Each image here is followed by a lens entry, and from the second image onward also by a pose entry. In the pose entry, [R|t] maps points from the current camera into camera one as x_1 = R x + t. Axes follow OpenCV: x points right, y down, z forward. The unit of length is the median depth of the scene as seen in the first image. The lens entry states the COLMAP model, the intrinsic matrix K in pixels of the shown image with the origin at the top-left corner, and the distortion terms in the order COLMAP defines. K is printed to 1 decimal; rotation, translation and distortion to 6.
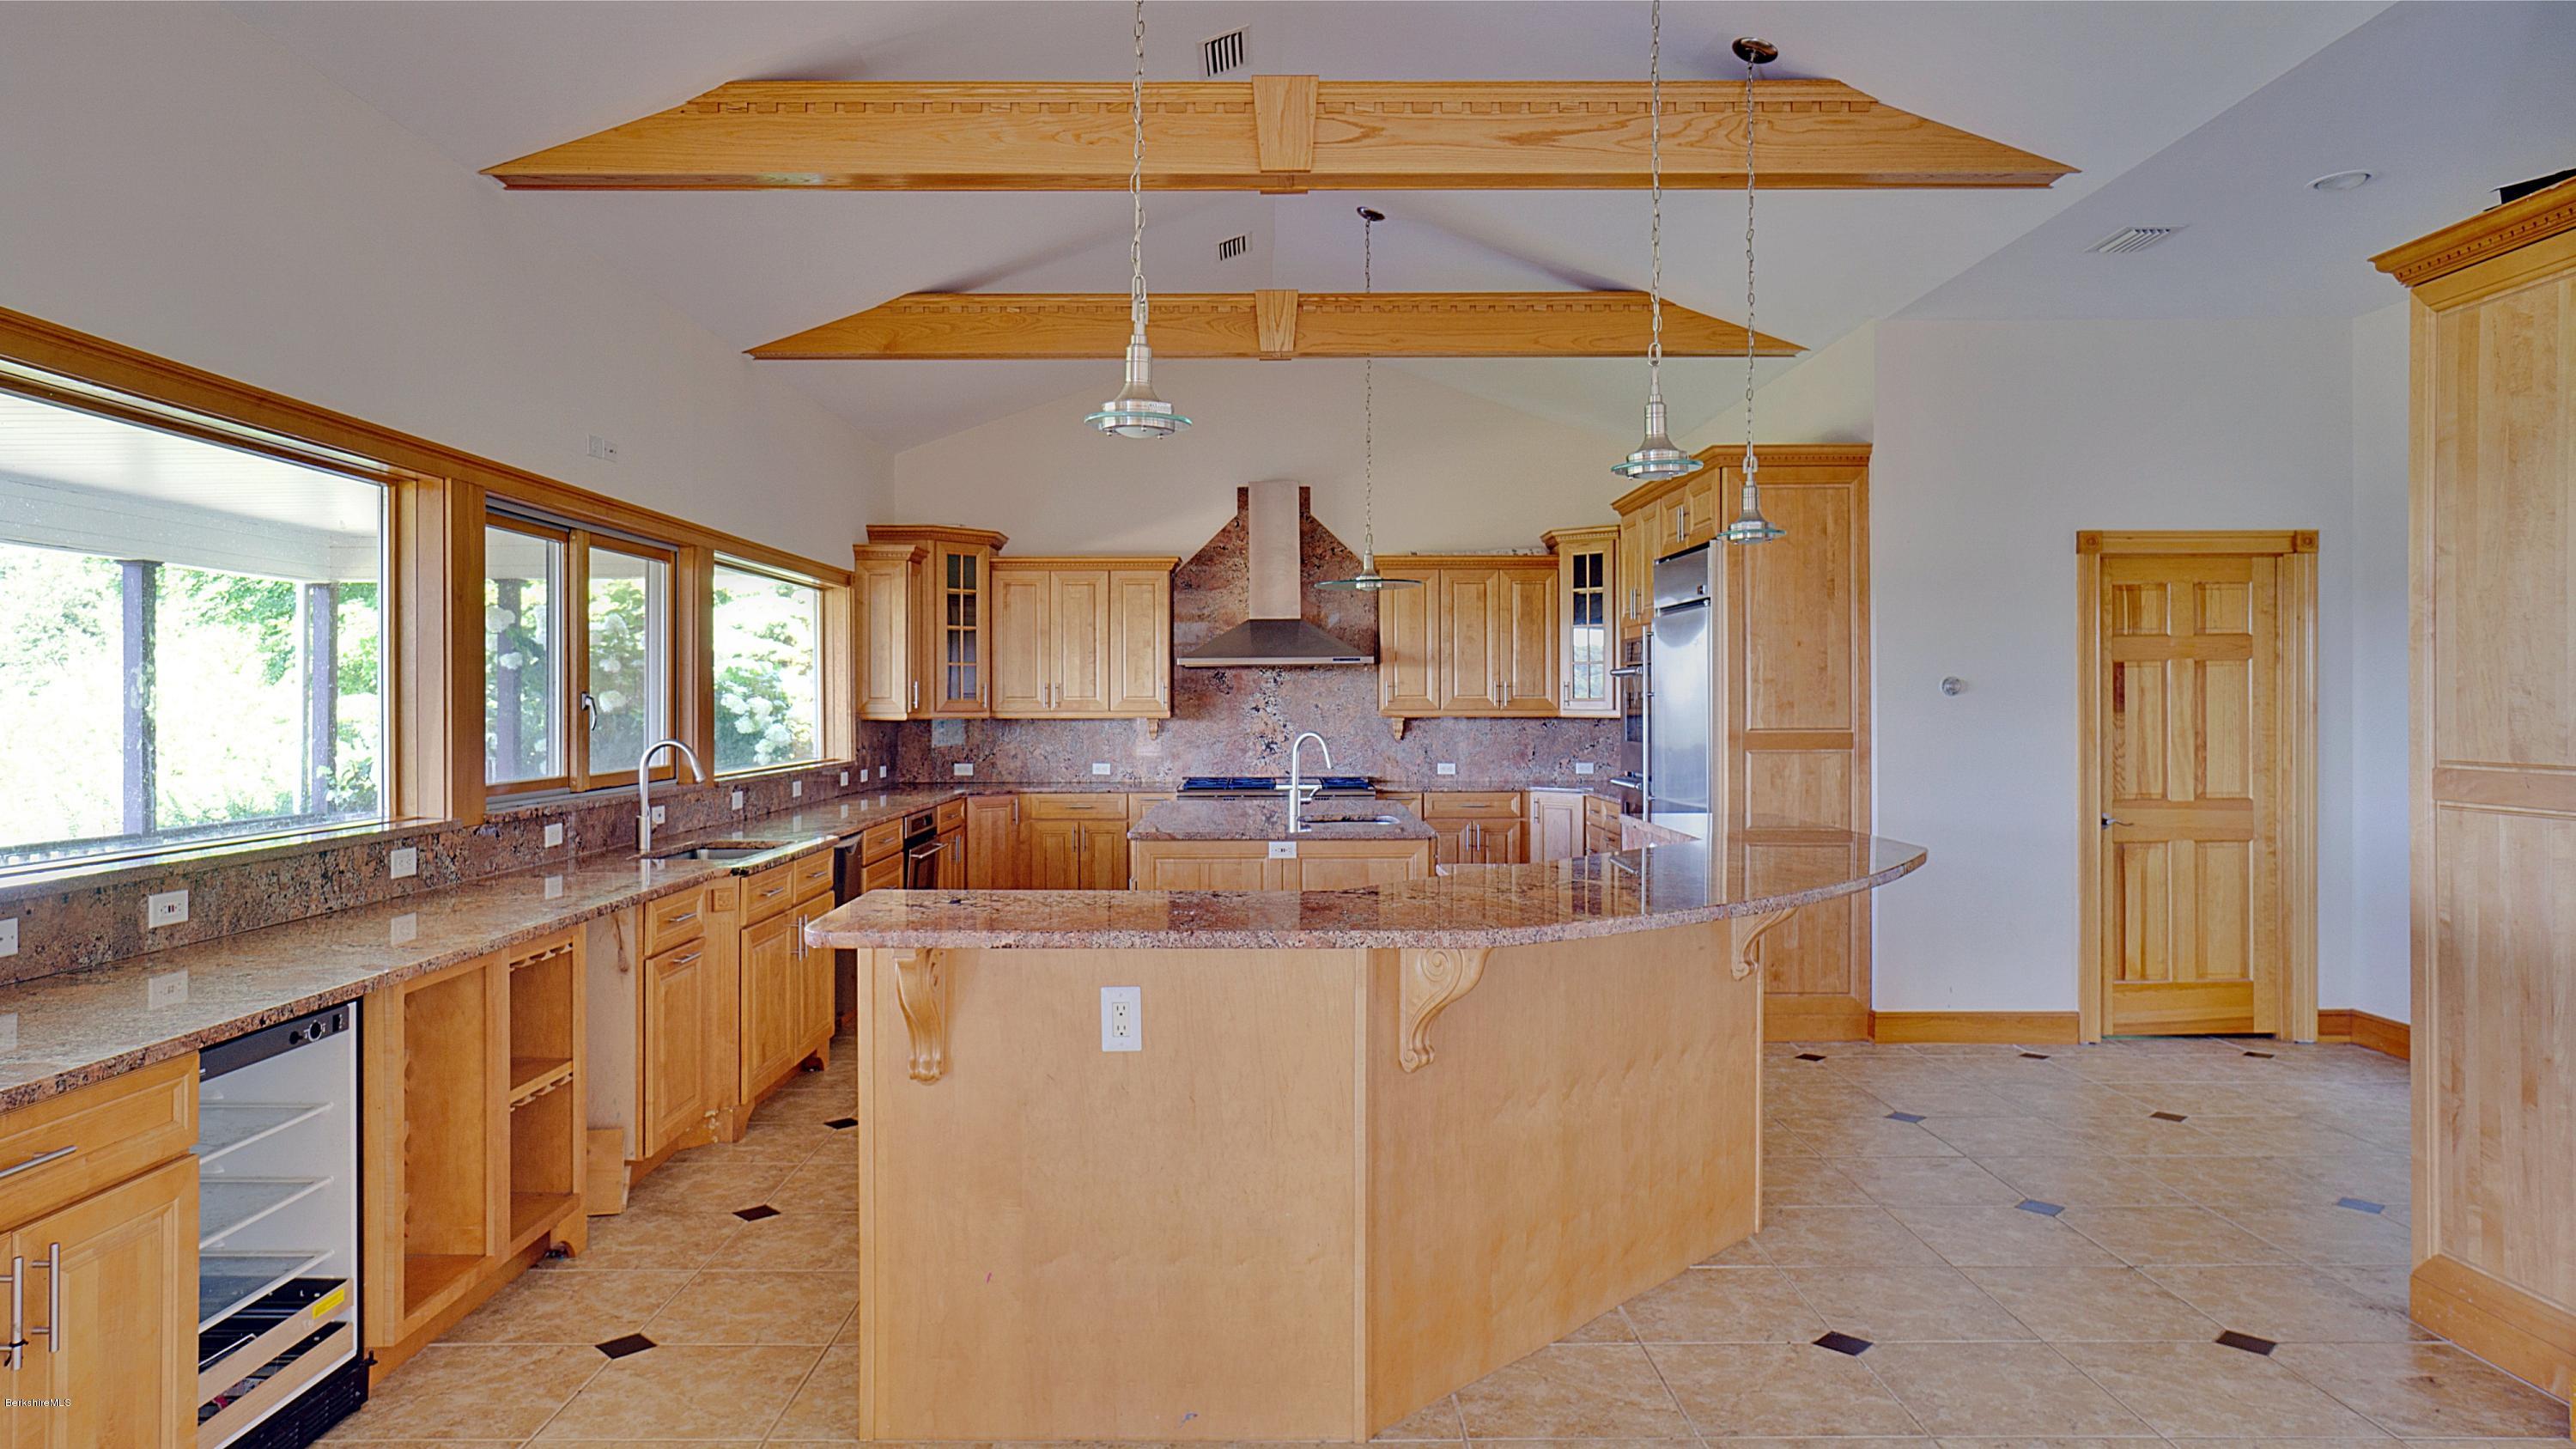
lens RADIAL K [[2081.8, 0, 1290.4], [0, 2081.8, 719.1], [0, 0, 1]] dist [0.002042, 0.006698]
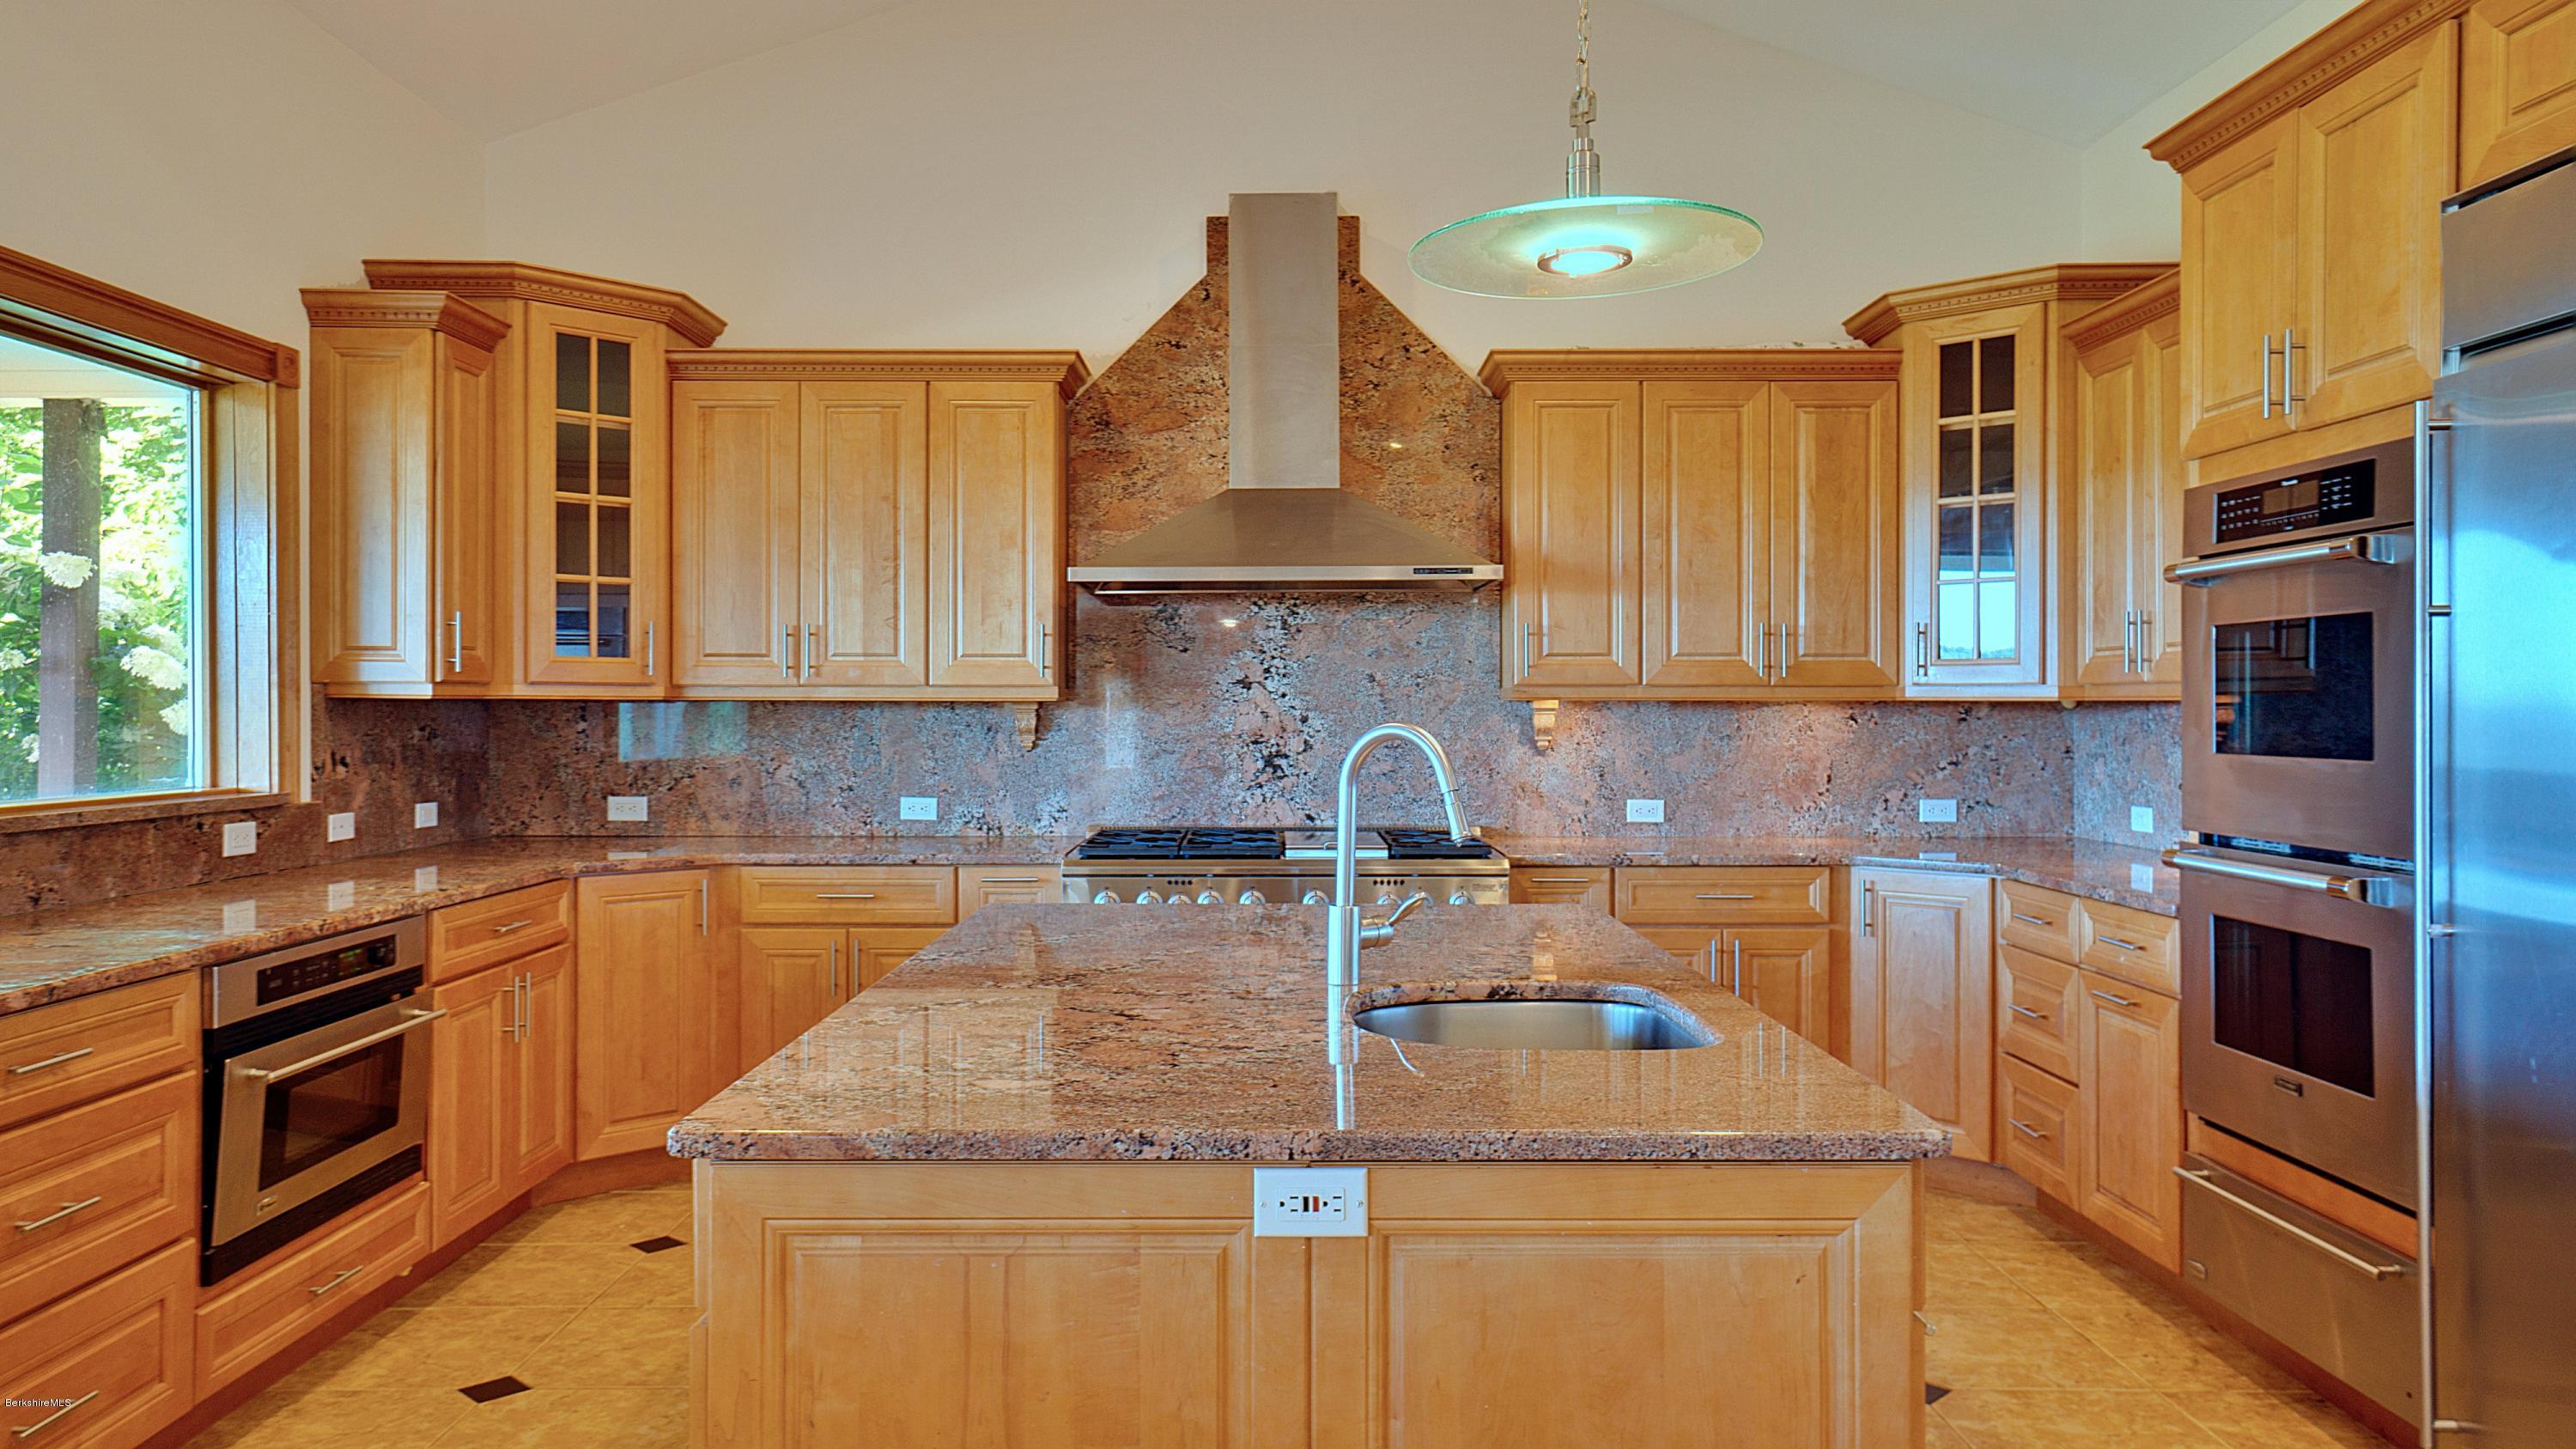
lens RADIAL K [[2081.8, 0, 1286.3], [0, 2081.8, 720.2], [0, 0, 1]] dist [0.002042, 0.006698]
pose [[0.999968, 0.003409, -0.007177, -0.003457], [-0.003441, 0.999984, -0.004437, 0.005721], [0.007162, 0.004461, 0.999964, 0.536789]]
